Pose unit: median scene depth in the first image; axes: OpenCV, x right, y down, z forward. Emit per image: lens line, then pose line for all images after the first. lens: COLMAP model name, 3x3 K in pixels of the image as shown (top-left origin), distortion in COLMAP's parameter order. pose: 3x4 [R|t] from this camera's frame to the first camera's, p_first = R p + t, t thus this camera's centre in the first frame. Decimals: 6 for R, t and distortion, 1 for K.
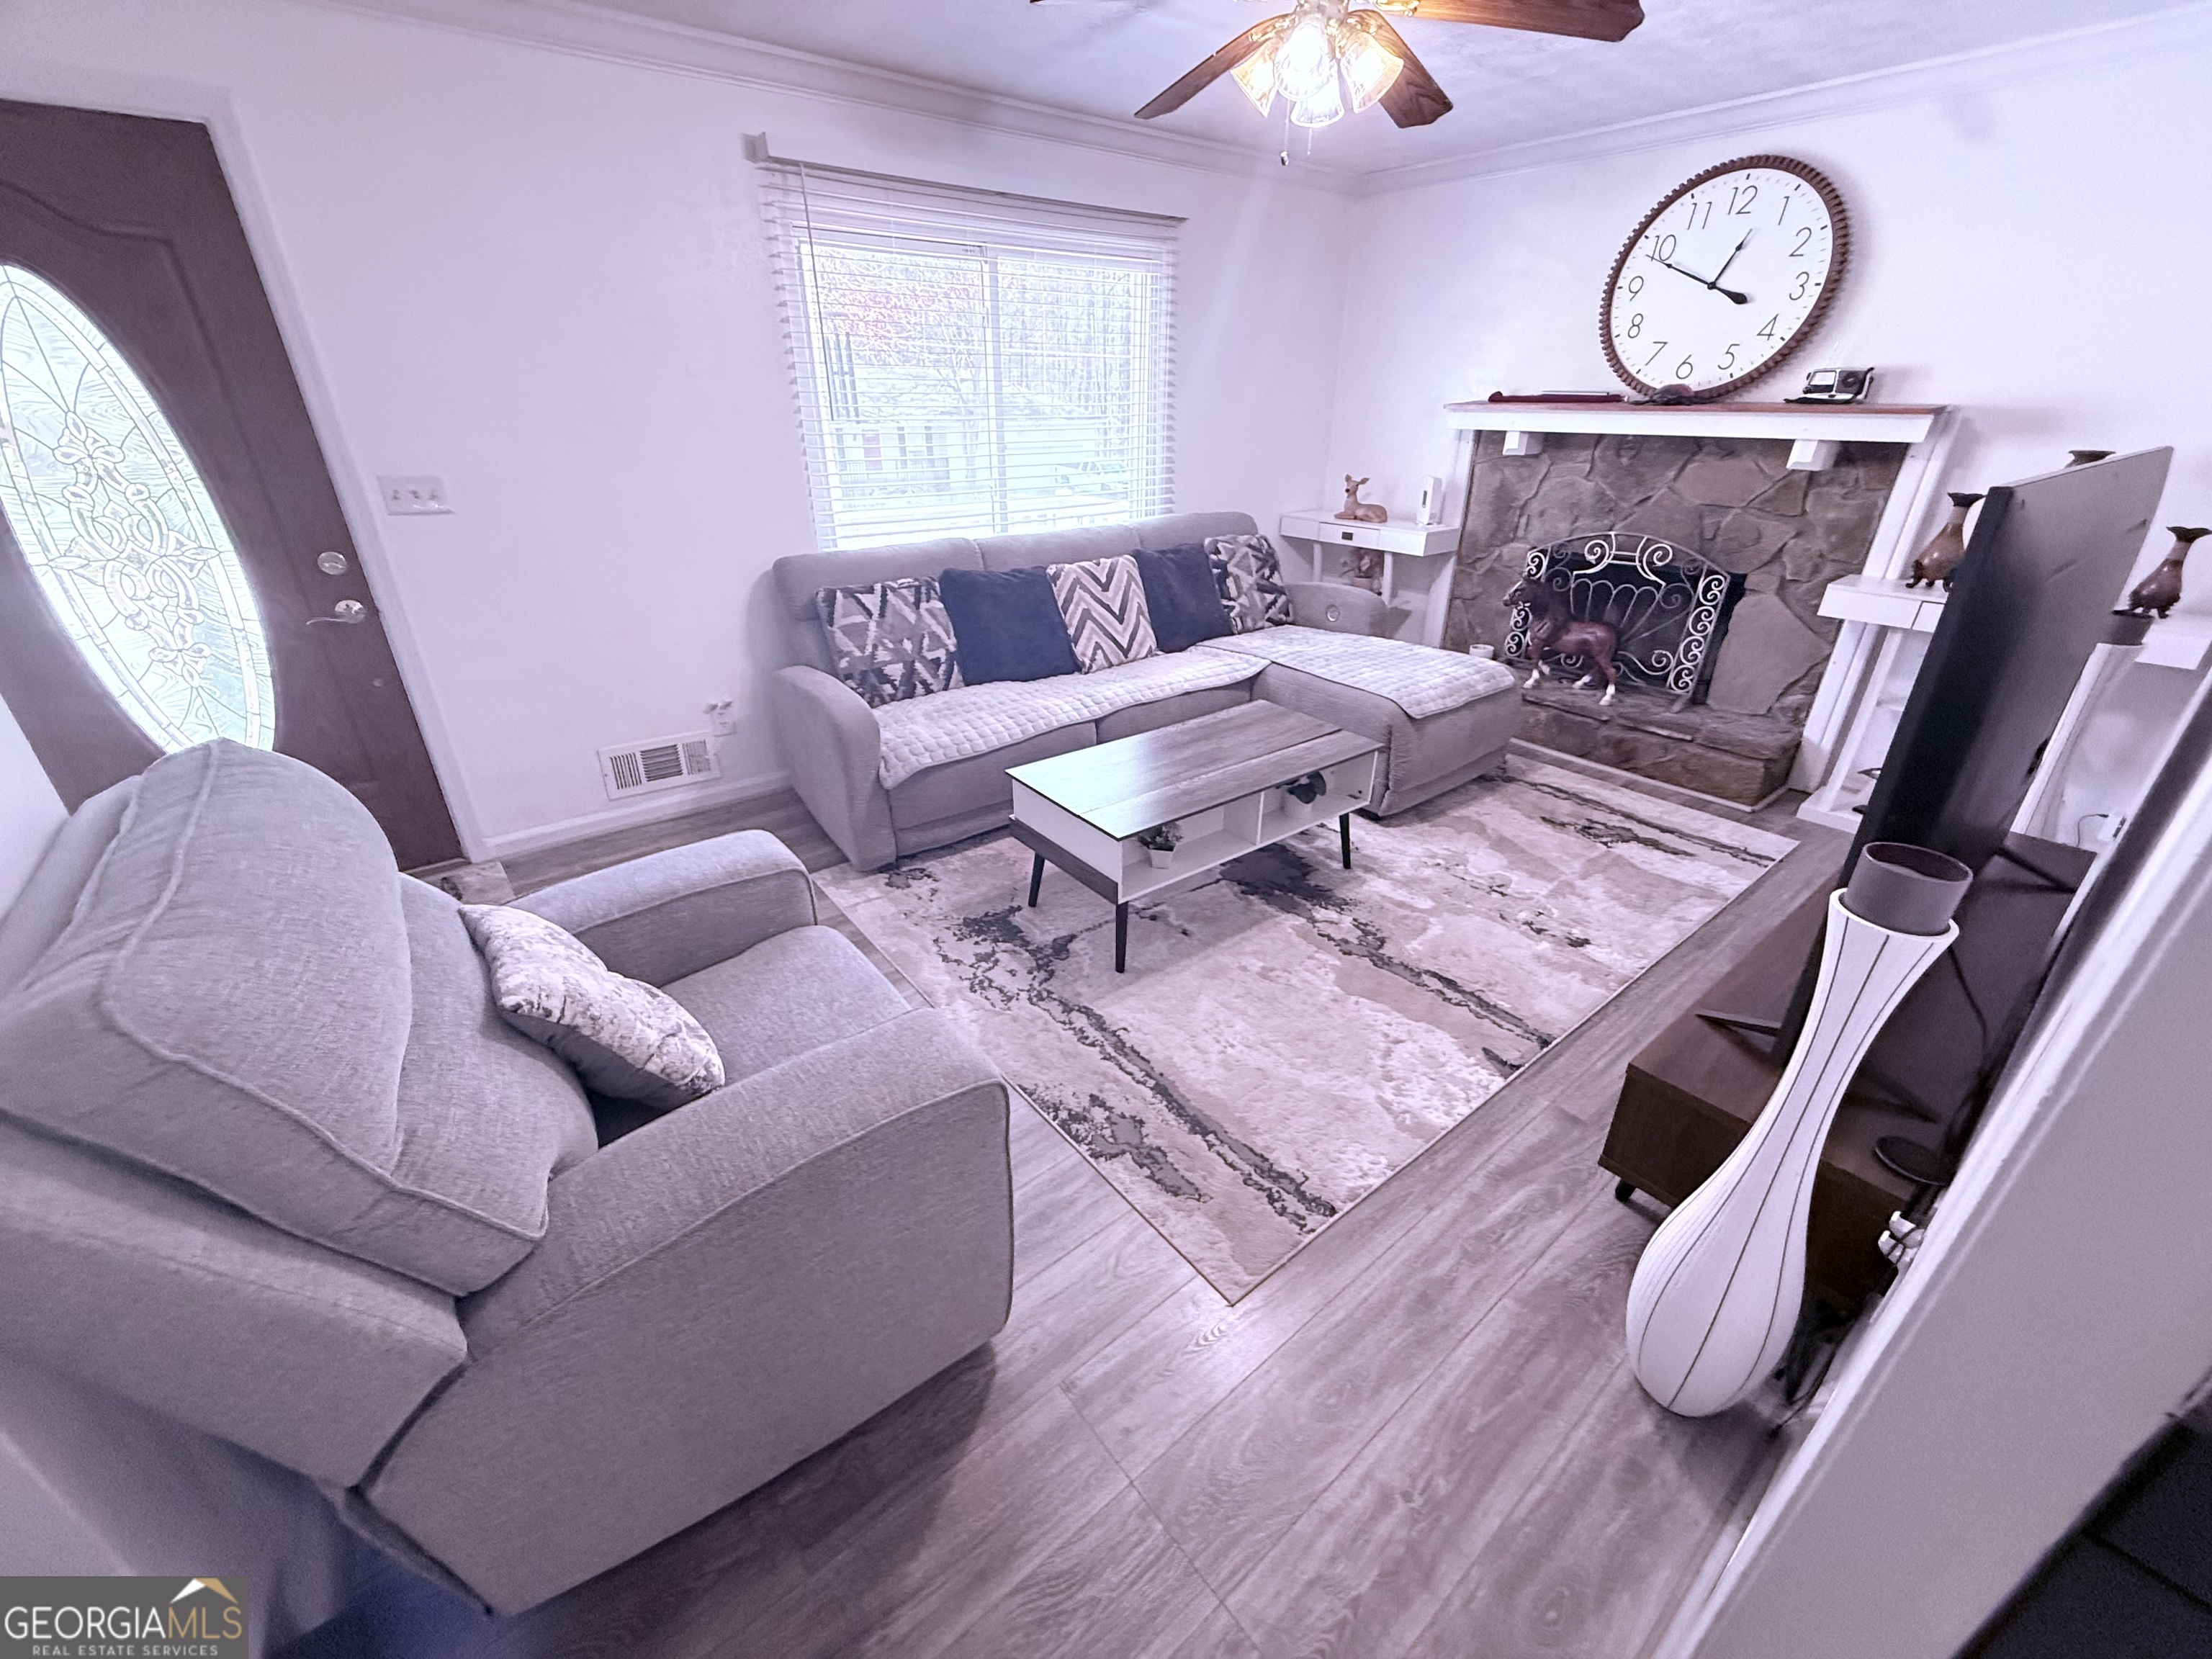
lens RADIAL K [[879.2, 0, 1098.7], [0, 879.2, 829.4], [0, 0, 1]] dist [-0.000193, -0.000626]
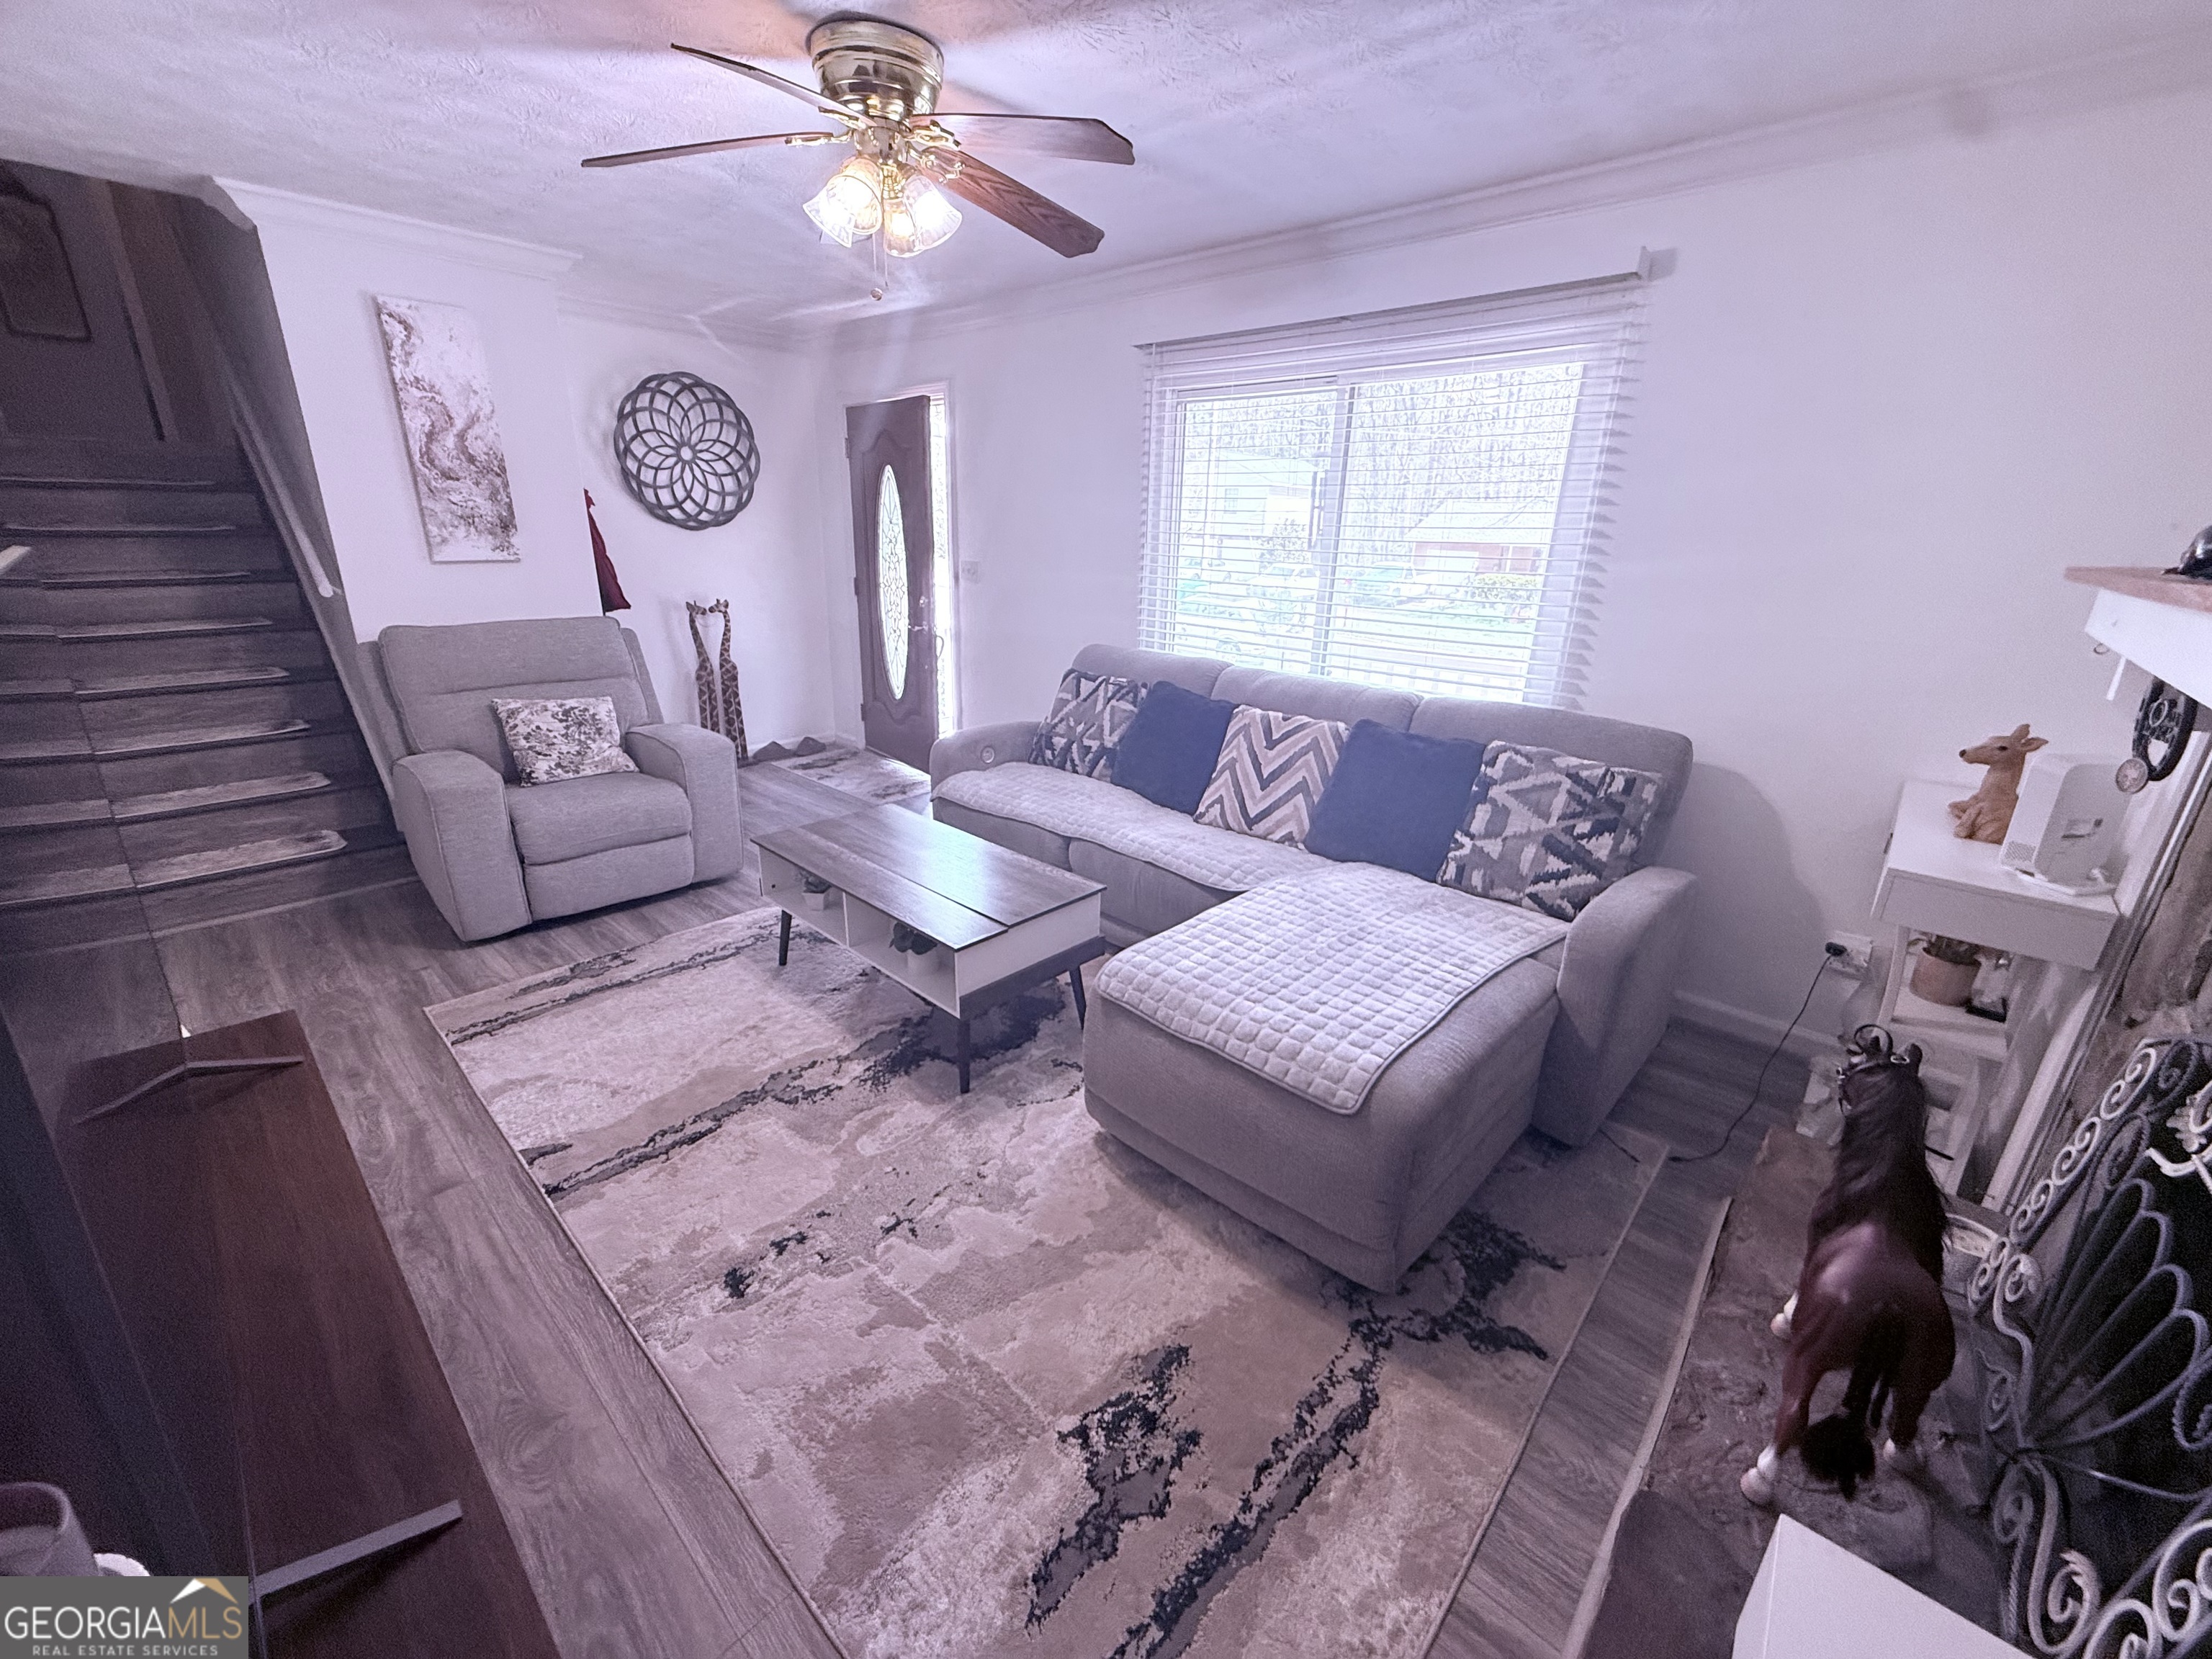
lens RADIAL K [[879.2, 0, 1107.3], [0, 879.2, 835.4], [0, 0, 1]] dist [-0.000193, -0.000626]
pose [[0.160041, 0.330846, -0.930015, 0.827703], [-0.462826, 0.857329, 0.225344, -0.334103], [0.871883, 0.394371, 0.290332, 0.690617]]
